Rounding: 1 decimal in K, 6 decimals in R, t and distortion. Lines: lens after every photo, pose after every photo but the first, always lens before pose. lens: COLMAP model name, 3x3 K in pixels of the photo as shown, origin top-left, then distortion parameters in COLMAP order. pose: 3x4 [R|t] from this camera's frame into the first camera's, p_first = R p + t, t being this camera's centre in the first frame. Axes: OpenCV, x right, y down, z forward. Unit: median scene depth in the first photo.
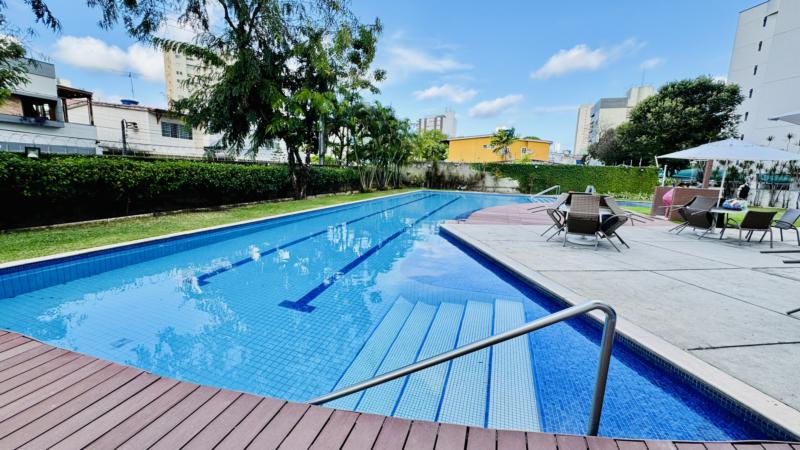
lens RADIAL K [[325.5, 0, 400.0], [0, 325.5, 225.0], [0, 0, 1]] dist [-0.000913, -0.000451]
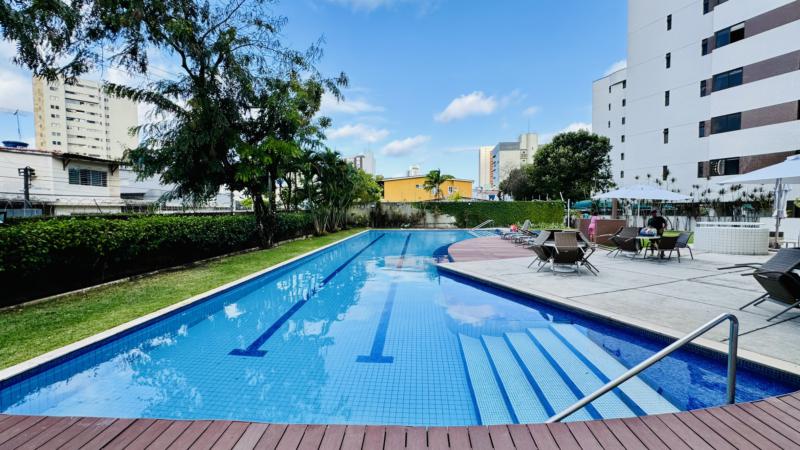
lens RADIAL K [[324.9, 0, 400.0], [0, 324.9, 225.0], [0, 0, 1]] dist [-0.000182, -0.000142]
pose [[0.967613, -0.050076, 0.247421, -0.105513], [0.077370, 0.991786, -0.101852, -0.012426], [-0.240288, 0.117697, 0.963540, -0.015230]]
